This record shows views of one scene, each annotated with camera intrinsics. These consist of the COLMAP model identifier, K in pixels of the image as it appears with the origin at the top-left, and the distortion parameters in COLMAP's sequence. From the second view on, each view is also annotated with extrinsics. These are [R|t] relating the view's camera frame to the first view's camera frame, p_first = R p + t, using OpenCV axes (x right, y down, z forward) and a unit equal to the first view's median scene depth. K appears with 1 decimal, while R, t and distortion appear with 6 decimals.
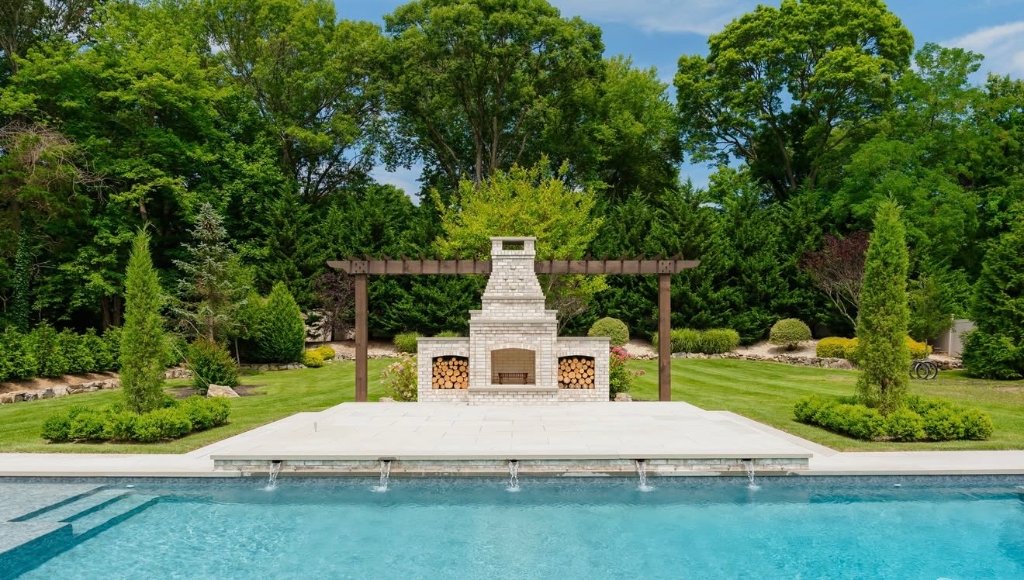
lens RADIAL K [[698.2, 0, 513.5], [0, 698.2, 293.5], [0, 0, 1]] dist [-0.010051, -0.004273]
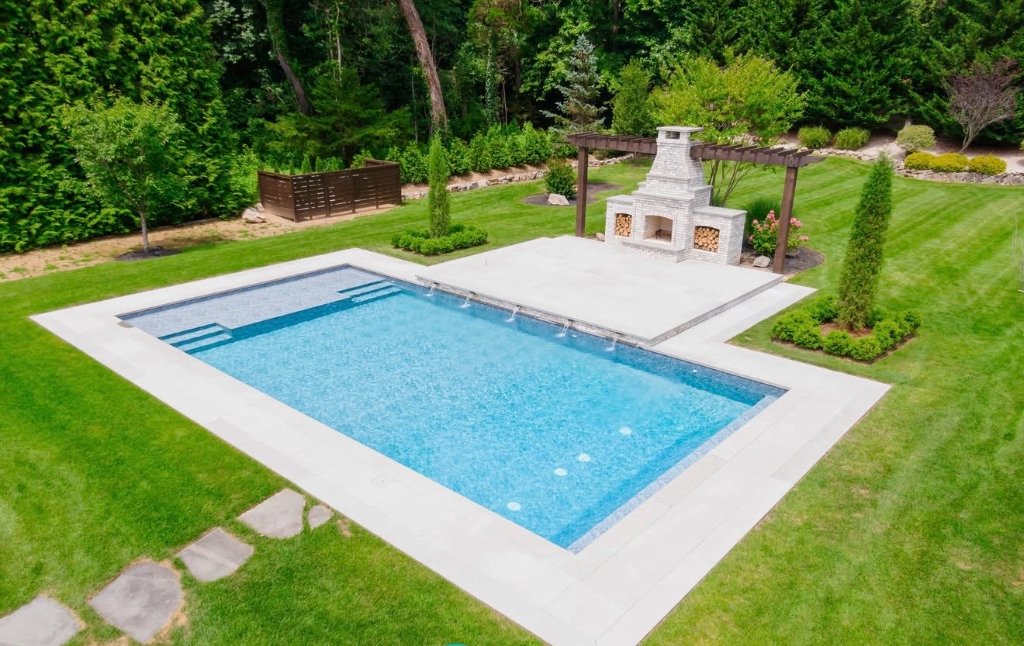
lens RADIAL K [[753.9, 0, 510.8], [0, 753.9, 322.1], [0, 0, 1]] dist [-0.001756, 0.000549]
pose [[0.745355, 0.223303, -0.628158, 0.462760], [0.036559, 0.927126, 0.372962, -0.177754], [0.665665, -0.300954, 0.682874, -0.165098]]
